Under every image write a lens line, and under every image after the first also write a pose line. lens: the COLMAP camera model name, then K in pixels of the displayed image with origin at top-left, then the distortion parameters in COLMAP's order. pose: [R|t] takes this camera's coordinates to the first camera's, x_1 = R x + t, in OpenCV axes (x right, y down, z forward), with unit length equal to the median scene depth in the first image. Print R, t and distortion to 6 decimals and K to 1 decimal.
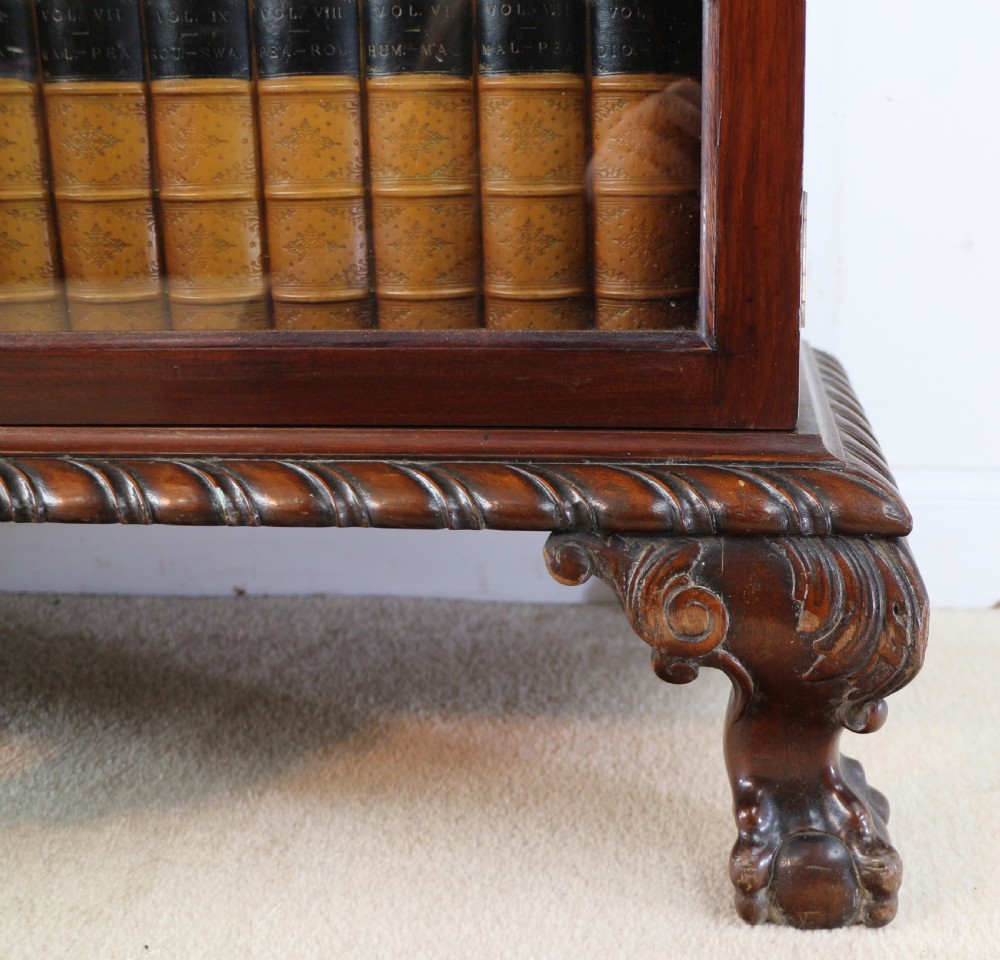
lens RADIAL K [[1313.8, 0, 762.9], [0, 1313.8, 511.3], [0, 0, 1]] dist [-0.166792, 0.135244]
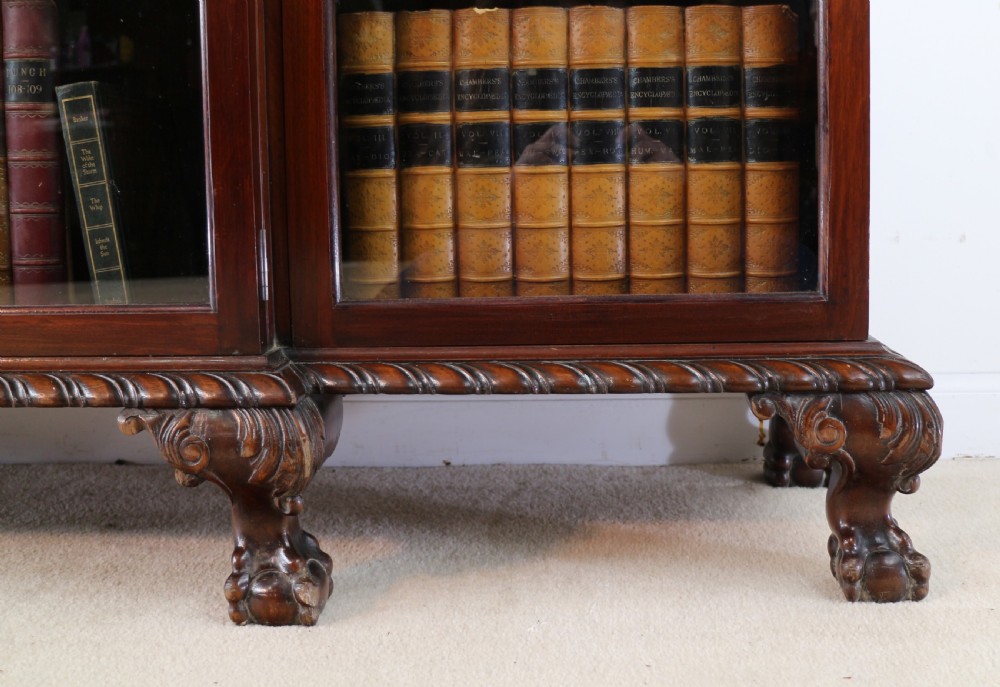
lens RADIAL K [[1116.0, 0, 589.9], [0, 1116.0, 278.5], [0, 0, 1]] dist [-0.144766, 0.049815]
pose [[0.999601, -0.024590, -0.013903, -0.358381], [0.022112, 0.987417, -0.156582, 0.095952], [0.017578, 0.156212, 0.987567, -0.656122]]
